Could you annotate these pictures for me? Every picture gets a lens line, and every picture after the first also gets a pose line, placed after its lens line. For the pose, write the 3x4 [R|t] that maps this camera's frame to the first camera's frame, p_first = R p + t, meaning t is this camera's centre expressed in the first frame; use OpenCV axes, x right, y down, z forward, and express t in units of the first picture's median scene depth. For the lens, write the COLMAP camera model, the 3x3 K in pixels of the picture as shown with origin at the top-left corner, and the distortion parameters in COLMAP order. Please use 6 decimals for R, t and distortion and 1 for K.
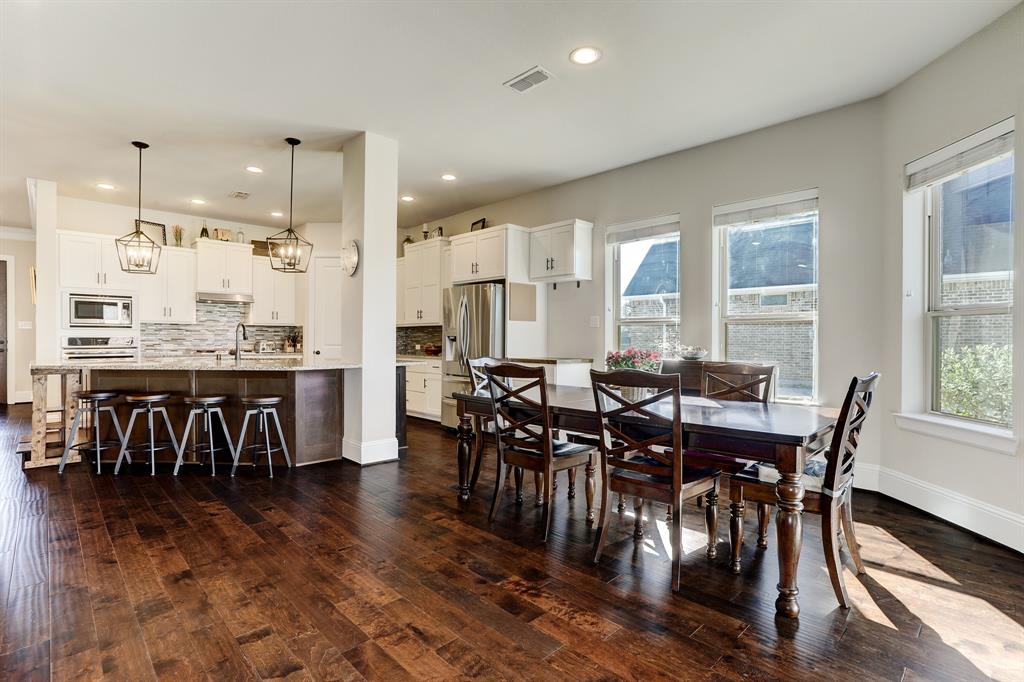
lens RADIAL K [[492.9, 0, 512.0], [0, 492.9, 341.0], [0, 0, 1]] dist [-0.050828, 0.021739]
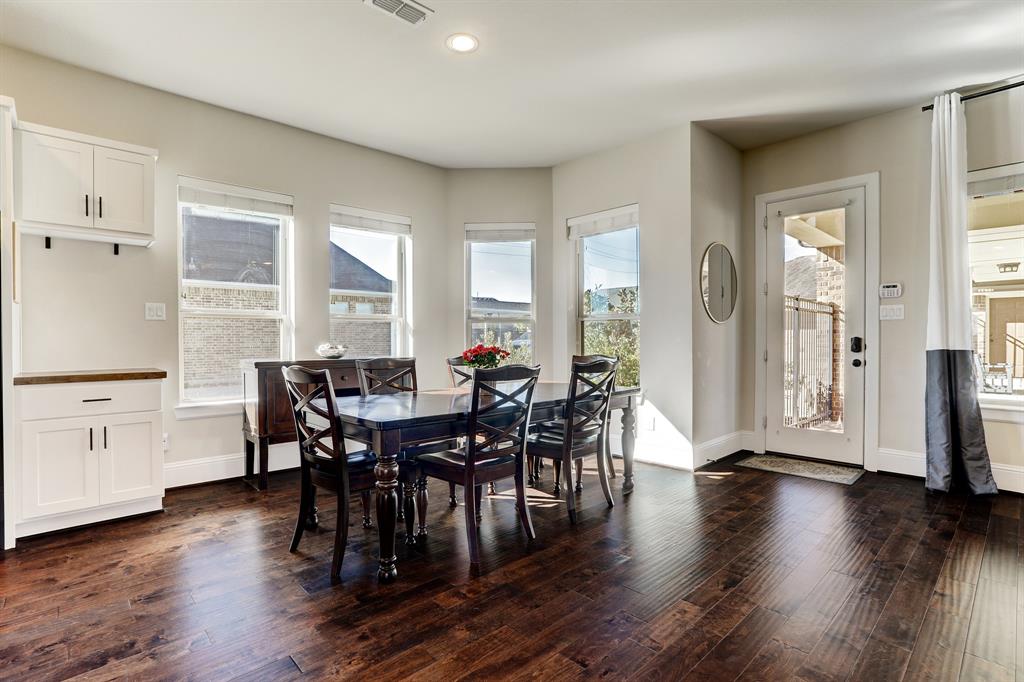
lens RADIAL K [[492.9, 0, 512.0], [0, 492.9, 341.0], [0, 0, 1]] dist [-0.050828, 0.021739]
pose [[0.029144, -0.012112, 0.999502, -0.512630], [0.007871, 0.999898, 0.011887, -0.004560], [-0.999544, 0.007520, 0.029237, 0.553786]]
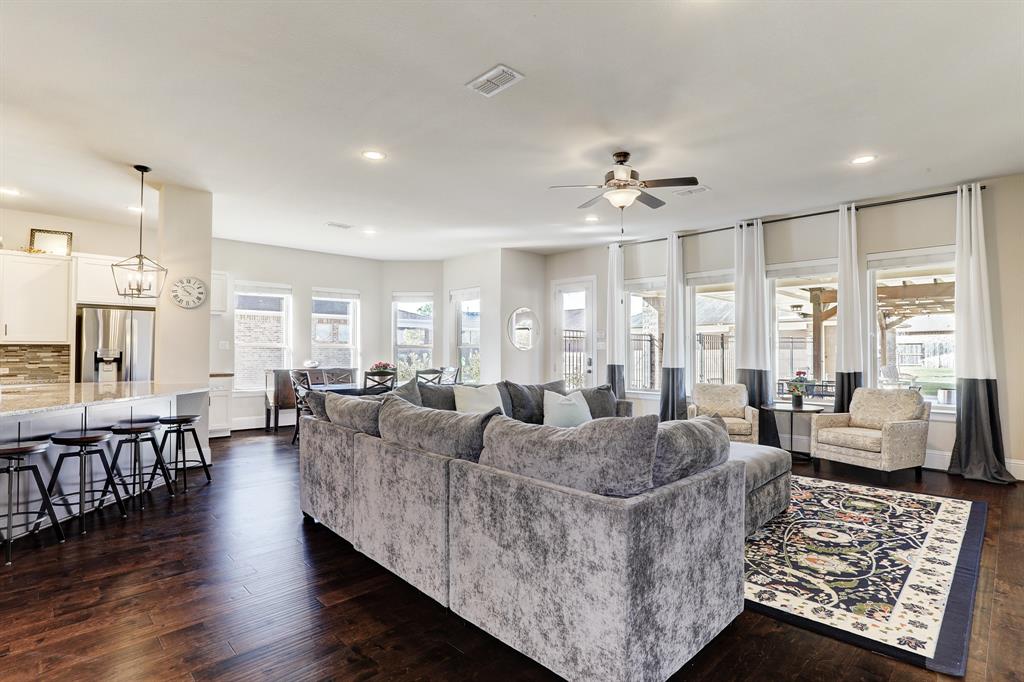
lens RADIAL K [[509.6, 0, 558.9], [0, 509.6, 340.6], [0, 0, 1]] dist [-0.043633, 0.000115]
pose [[-0.056951, 0.014457, 0.998272, -1.369784], [0.003420, 0.999892, -0.014286, -0.031360], [-0.998371, 0.002600, -0.056994, 0.178219]]
